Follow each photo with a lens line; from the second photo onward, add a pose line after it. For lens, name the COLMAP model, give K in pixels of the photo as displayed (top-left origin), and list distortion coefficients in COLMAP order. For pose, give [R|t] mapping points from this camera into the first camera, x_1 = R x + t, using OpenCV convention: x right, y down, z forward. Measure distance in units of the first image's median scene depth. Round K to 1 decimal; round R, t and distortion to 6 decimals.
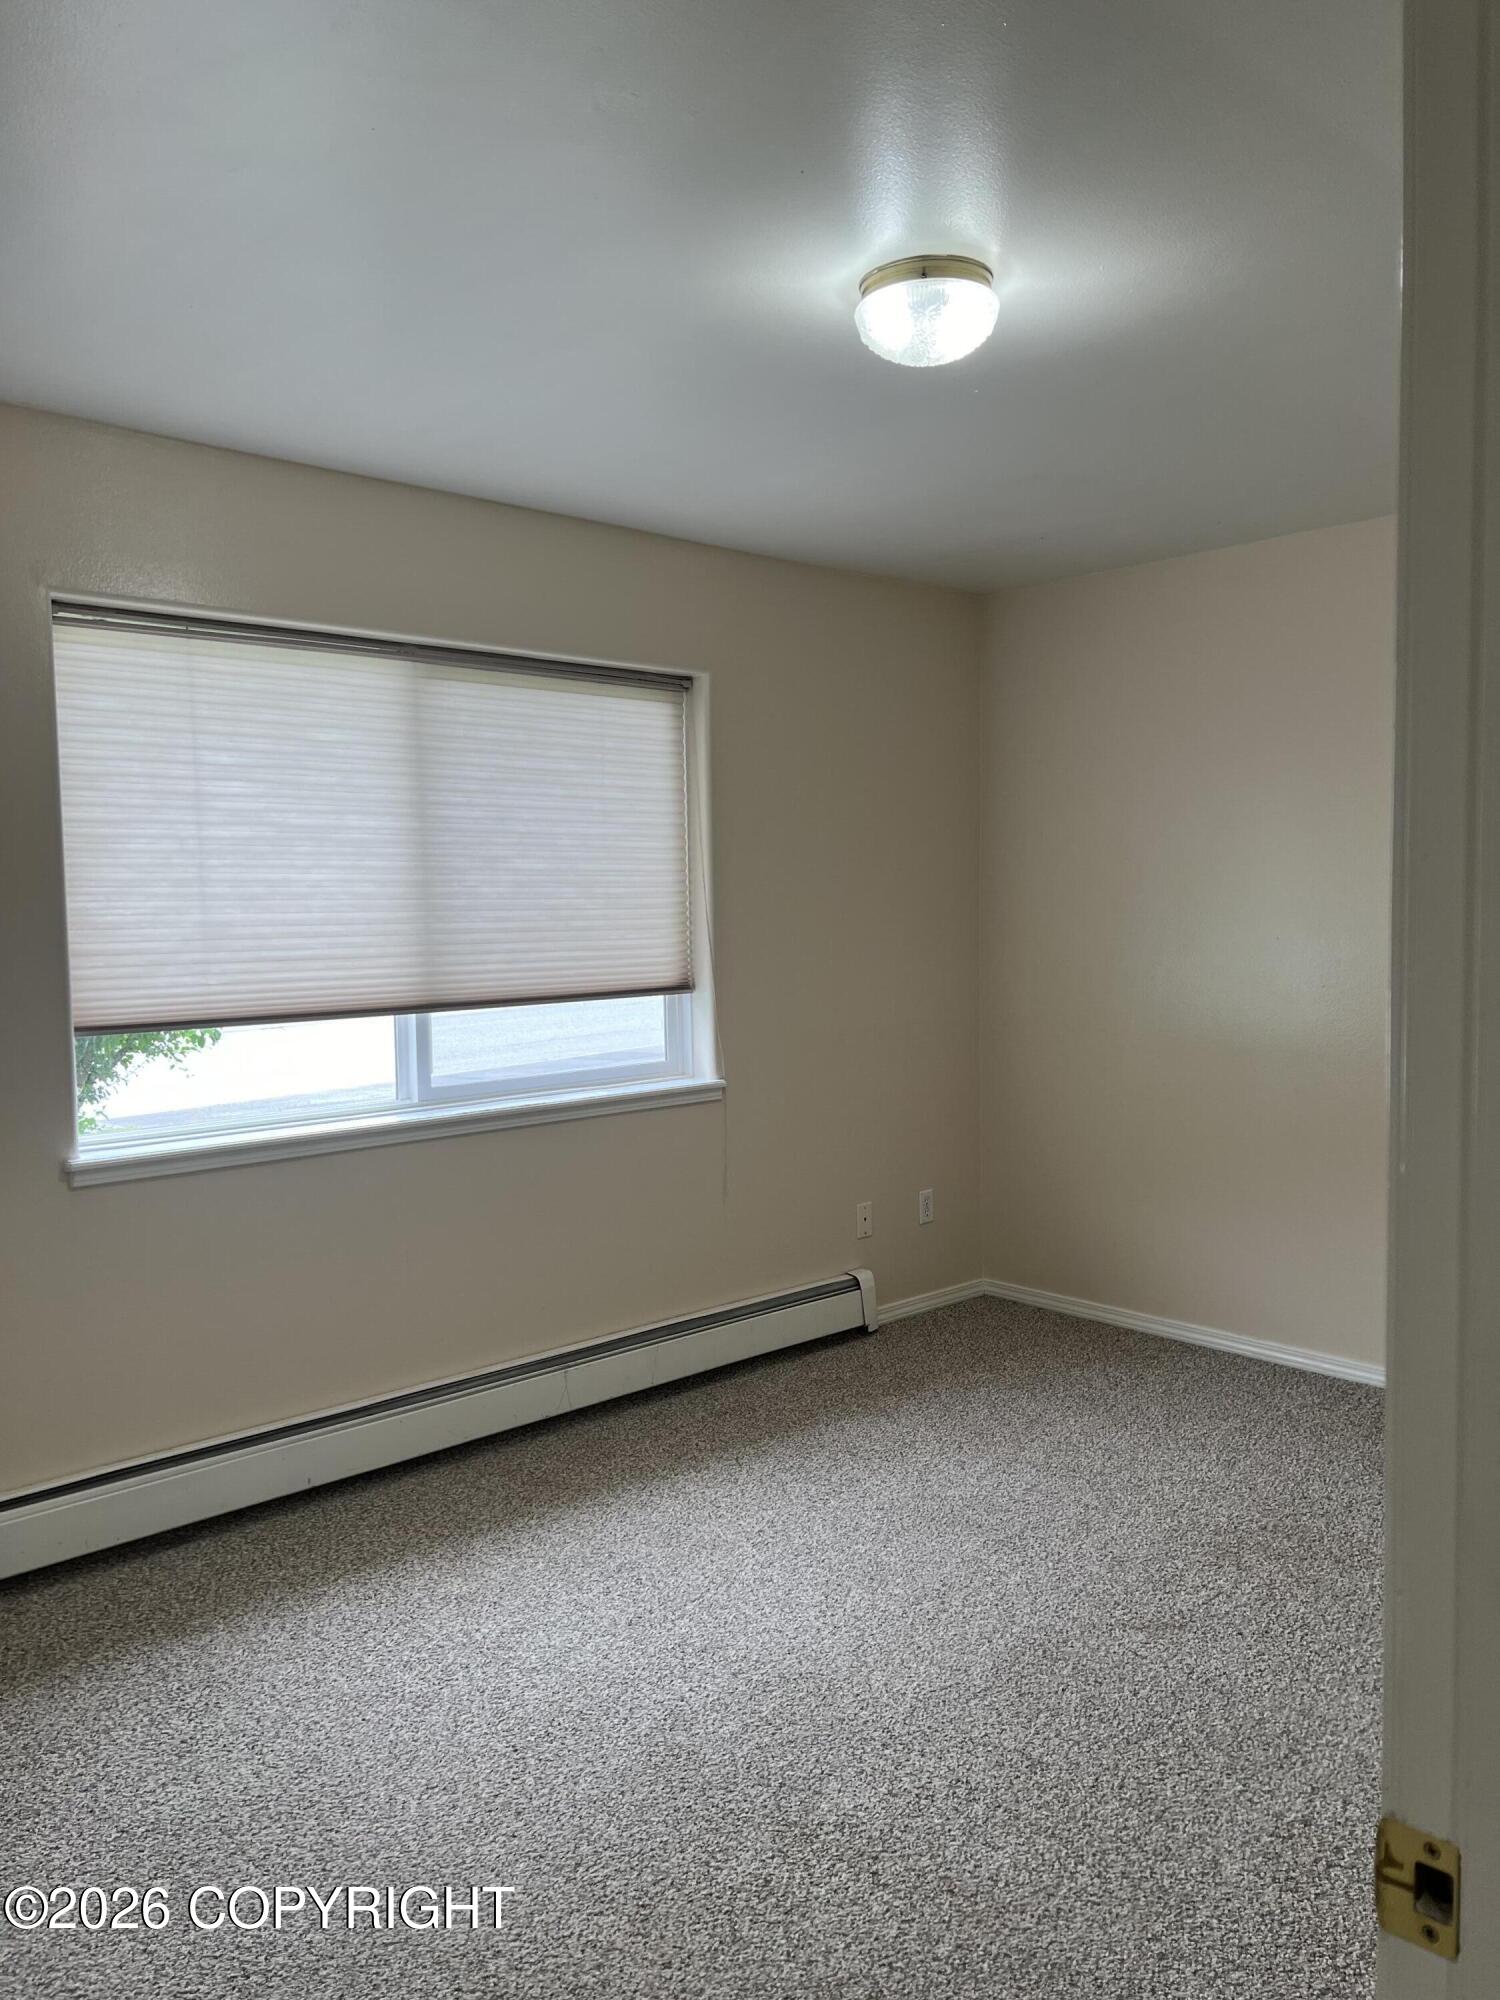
lens RADIAL K [[1513.7, 0, 749.0], [0, 1513.7, 983.4], [0, 0, 1]] dist [0.051464, -0.060114]
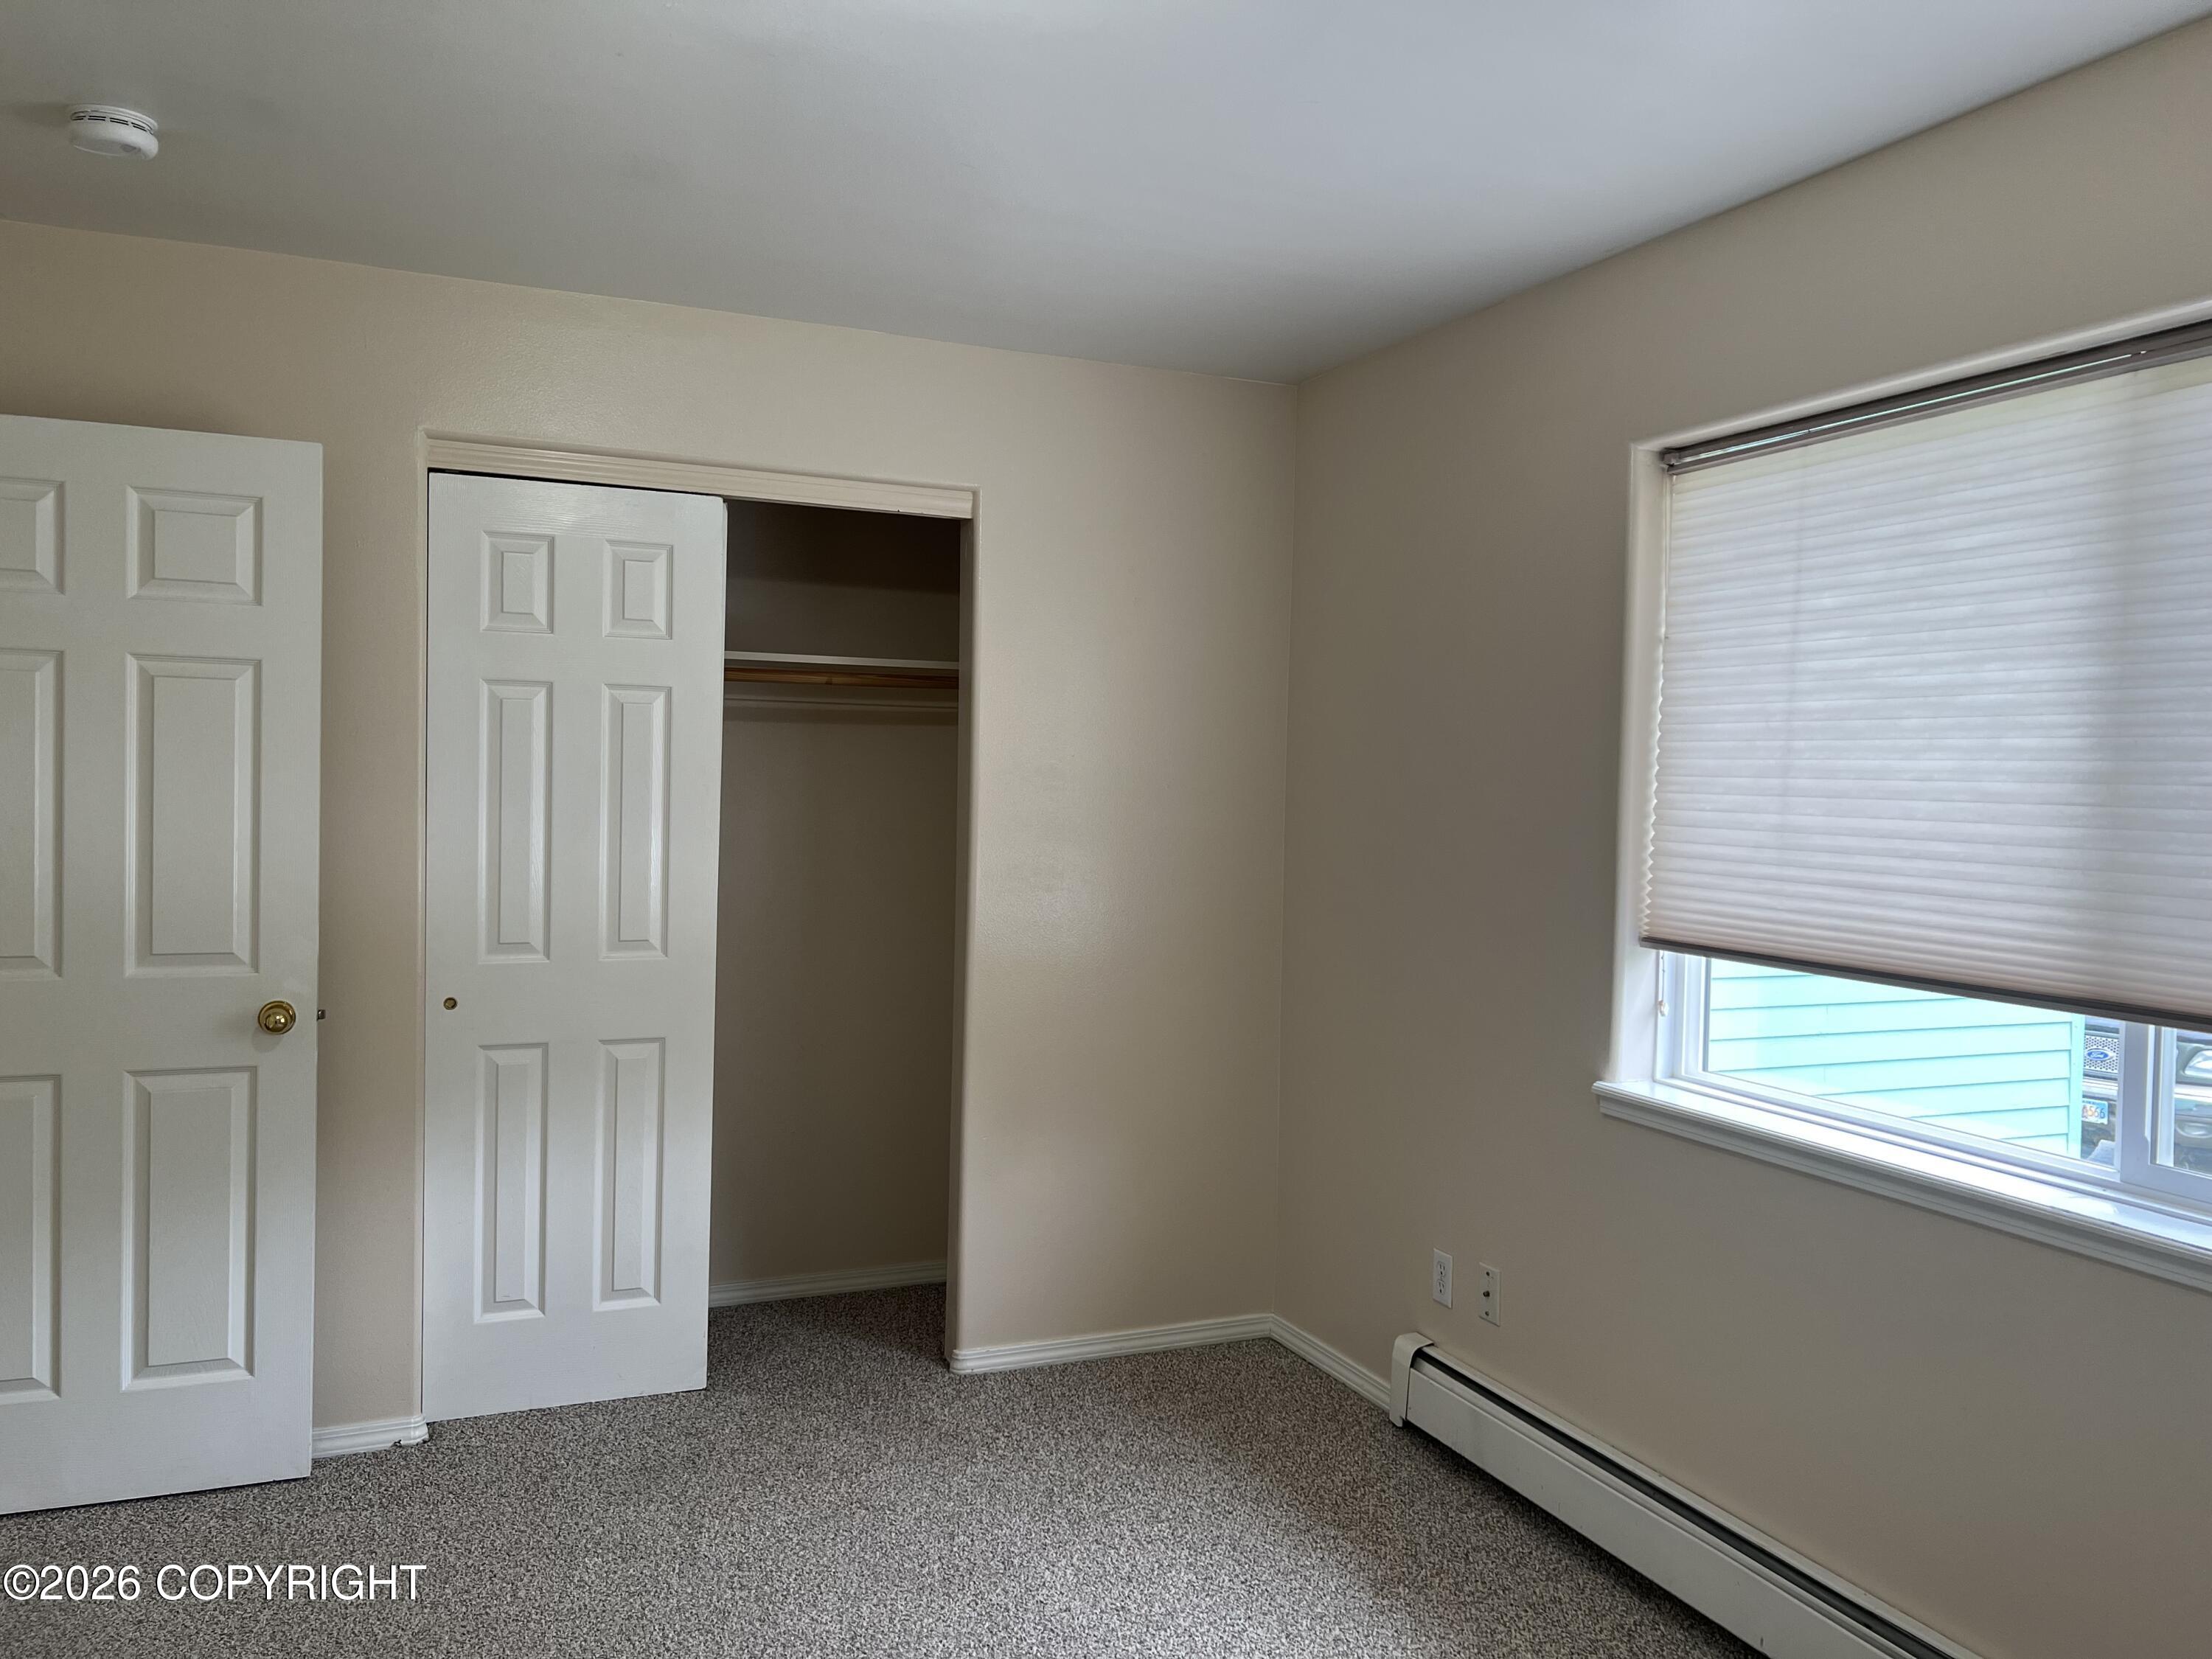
lens RADIAL K [[1674.1, 0, 1103.6], [0, 1674.1, 848.6], [0, 0, 1]] dist [0.051464, -0.060114]
pose [[-0.332221, 0.036184, -0.942507, 0.509288], [-0.085585, 0.993985, 0.068328, -0.054836], [0.939311, 0.103364, -0.327126, 0.923680]]
